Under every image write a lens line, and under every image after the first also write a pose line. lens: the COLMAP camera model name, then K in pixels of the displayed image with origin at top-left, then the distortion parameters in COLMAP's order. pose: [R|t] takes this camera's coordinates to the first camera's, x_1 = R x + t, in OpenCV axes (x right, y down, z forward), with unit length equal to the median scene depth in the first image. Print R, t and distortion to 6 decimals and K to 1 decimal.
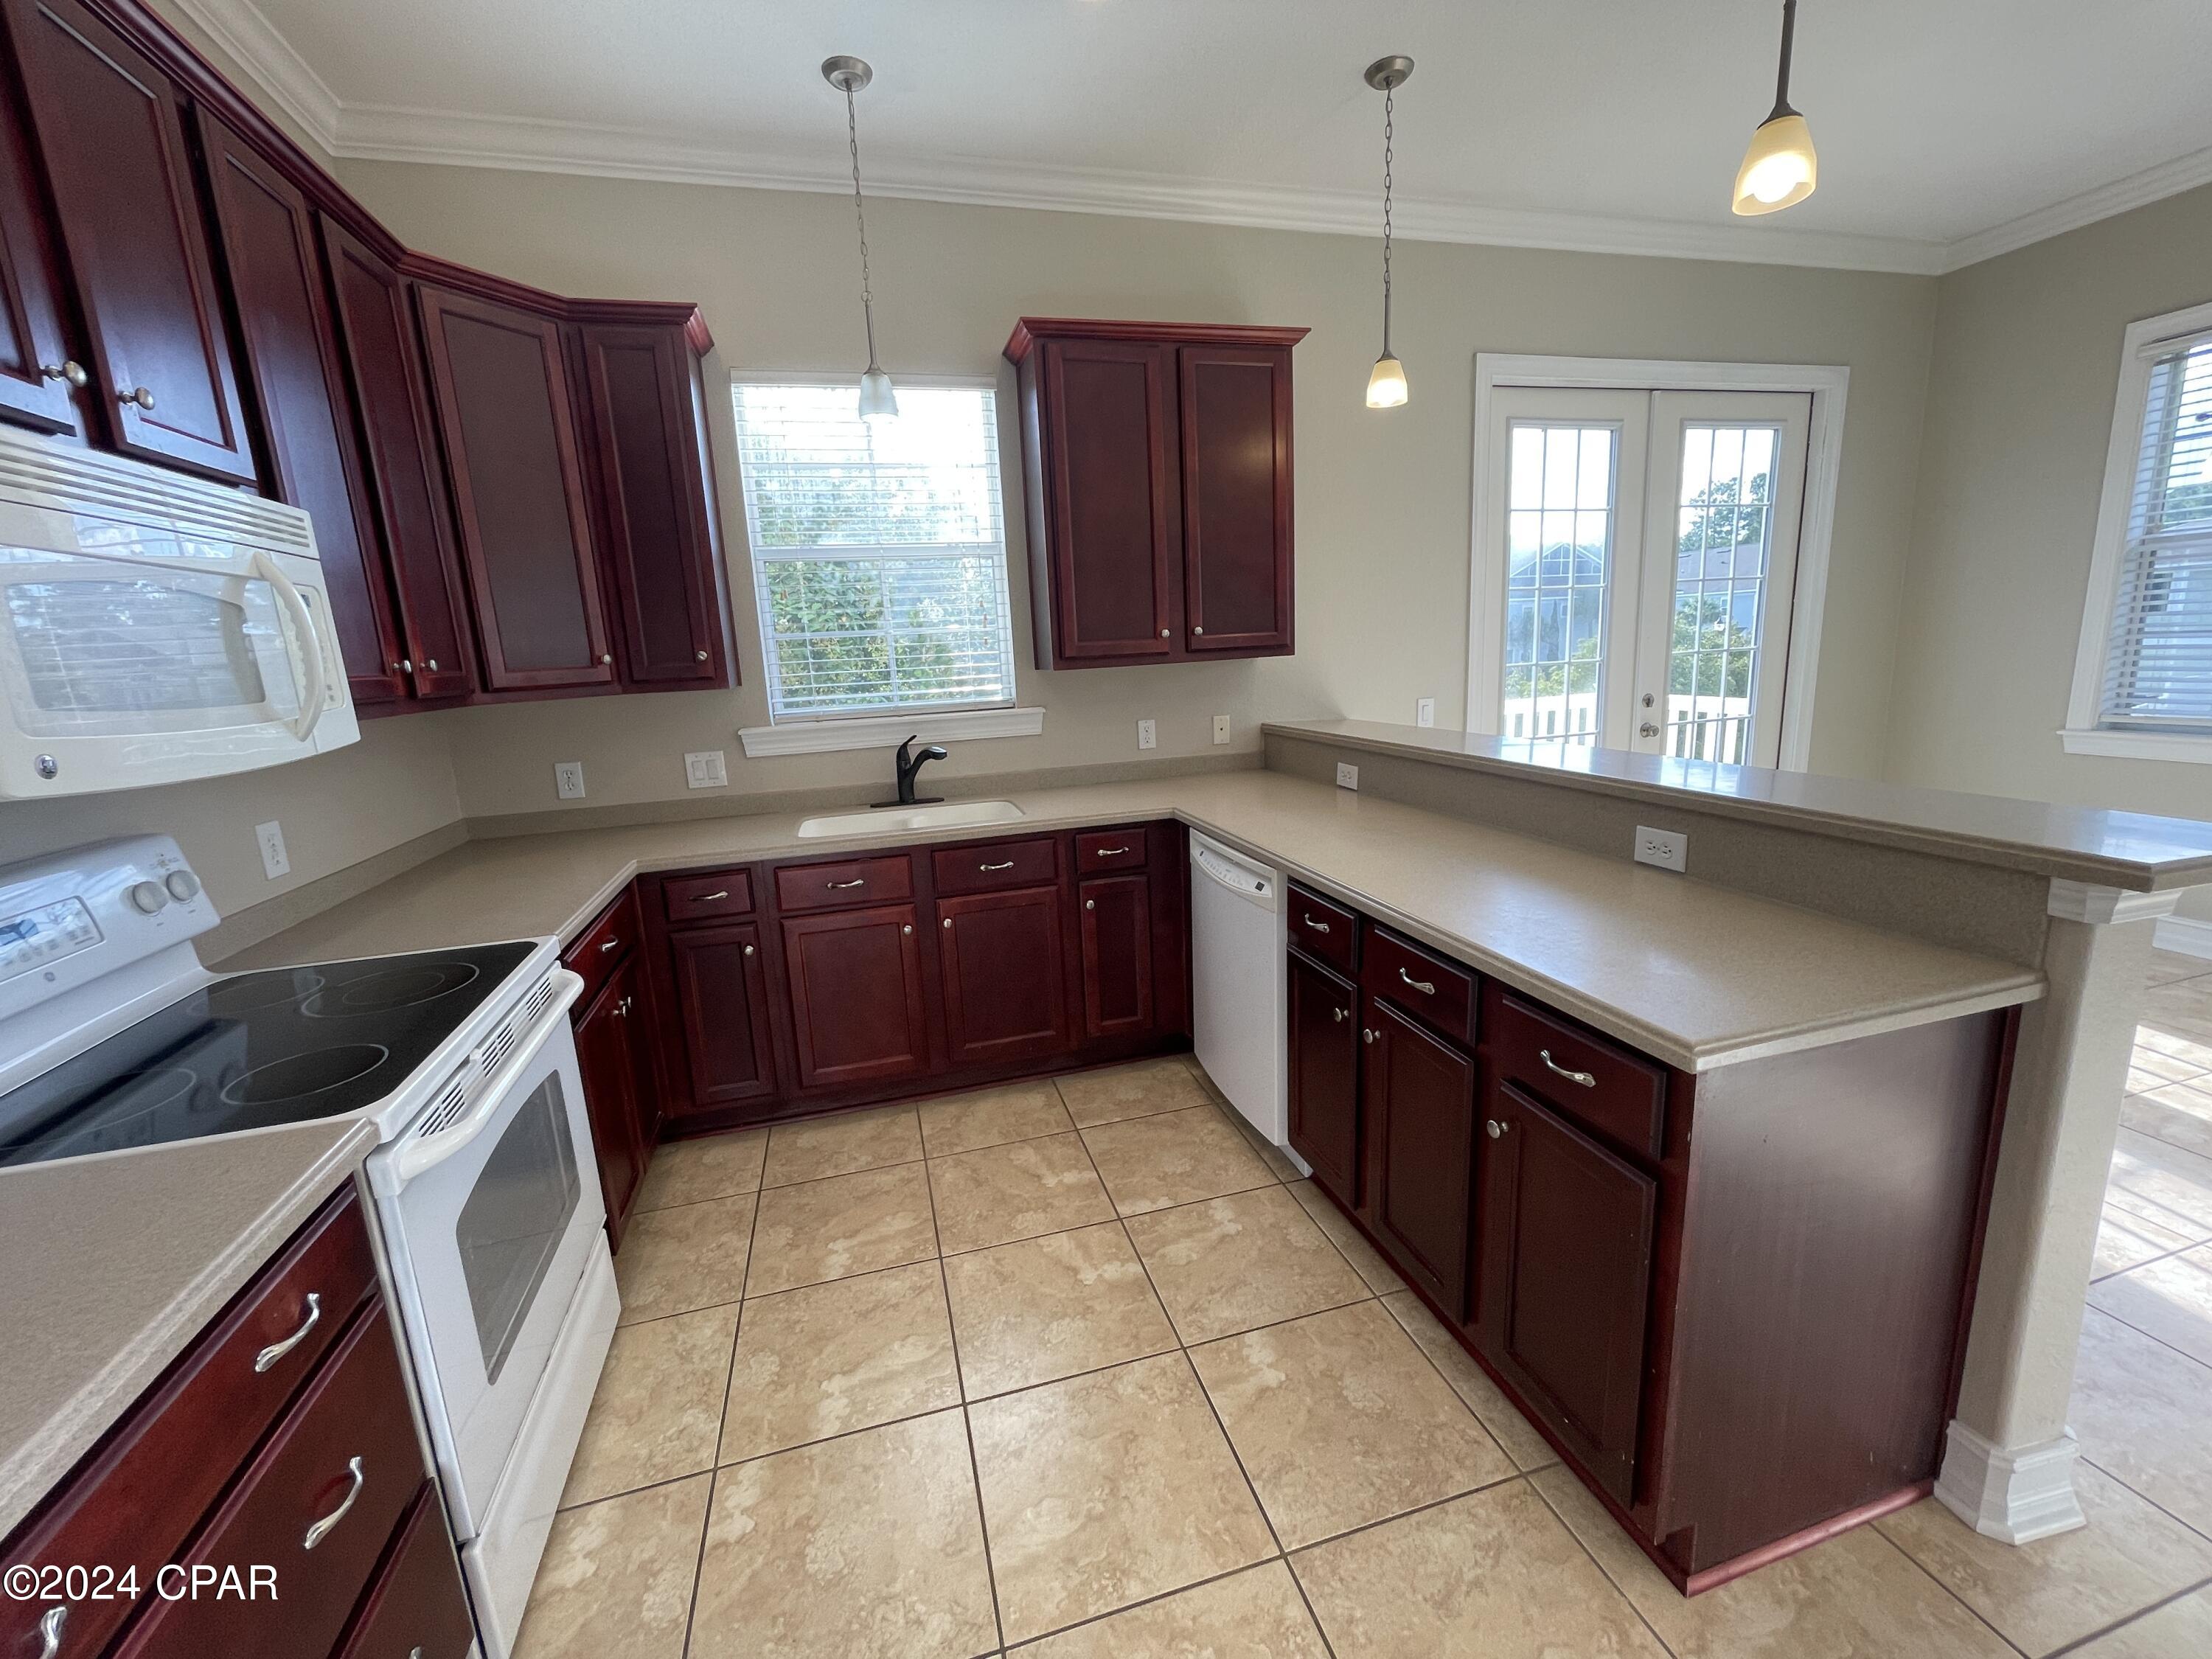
lens RADIAL K [[900.3, 0, 1095.7], [0, 900.3, 830.3], [0, 0, 1]] dist [-0.001351, -0.000553]
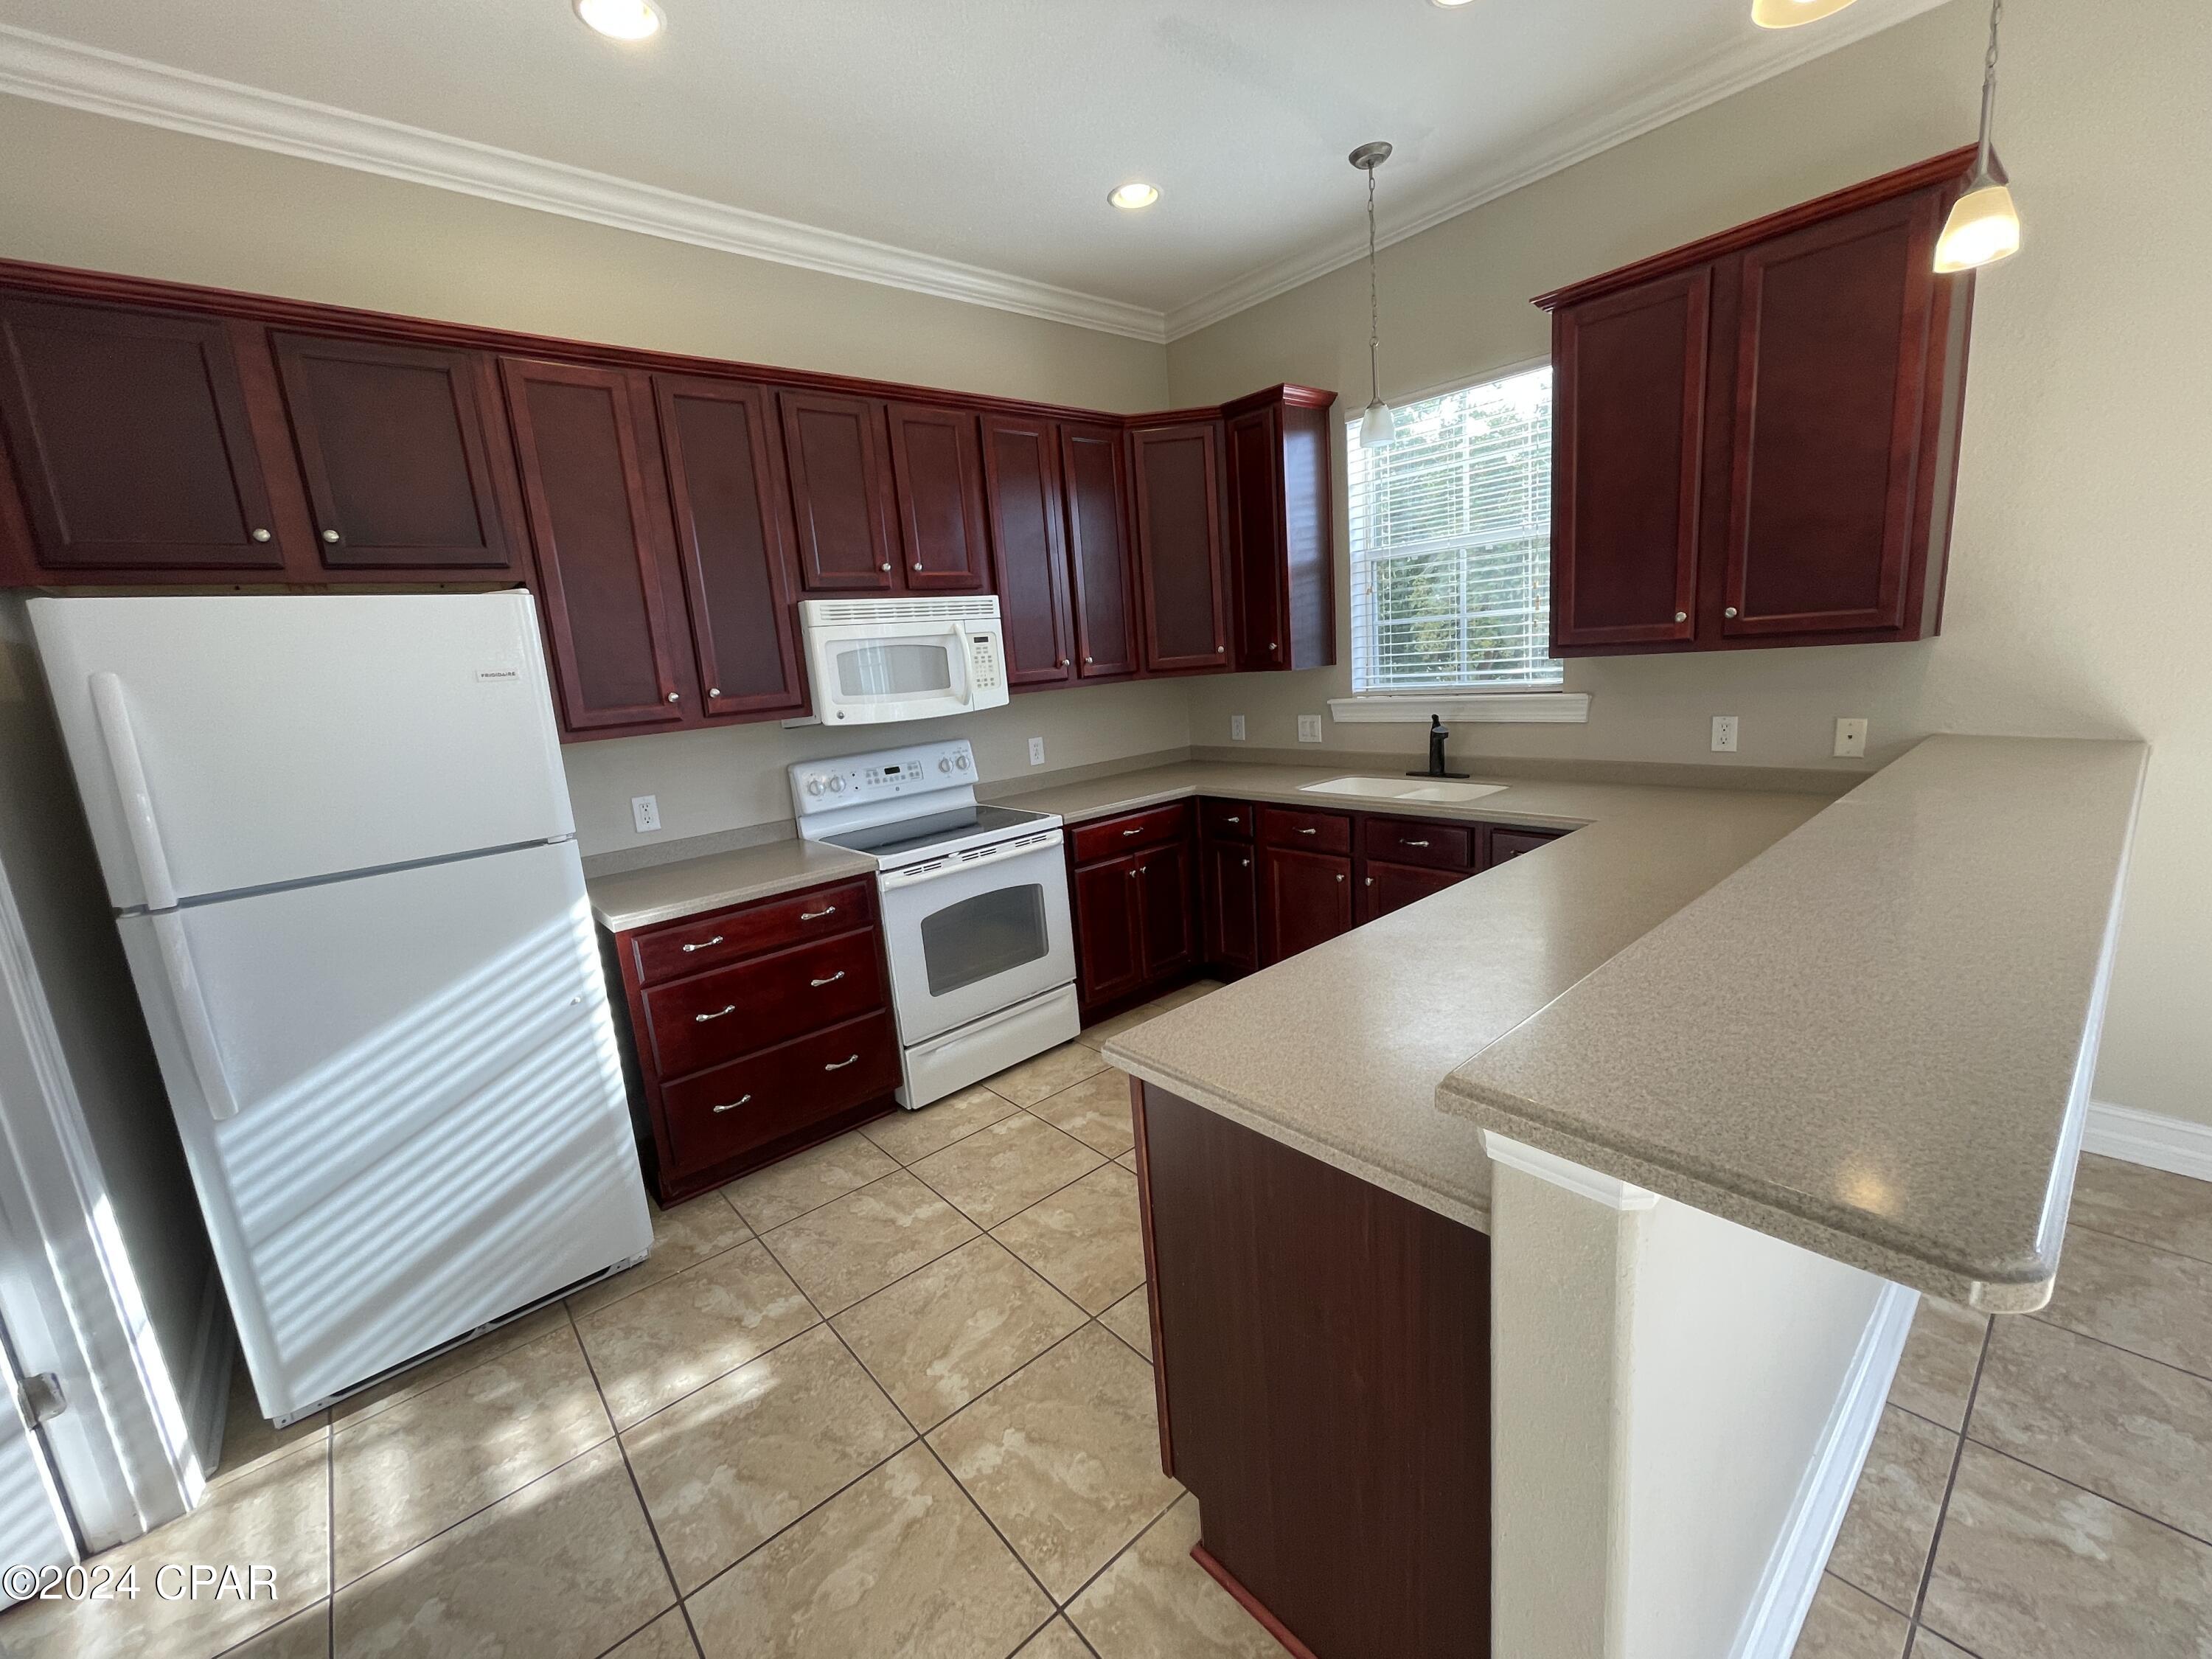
lens RADIAL K [[900.3, 0, 1111.3], [0, 900.3, 834.2], [0, 0, 1]] dist [-0.001351, -0.000553]
pose [[0.430173, 0.196374, -0.881129, 0.706725], [-0.124713, 0.979622, 0.157440, -0.097524], [0.894091, 0.042162, 0.445897, 0.183266]]
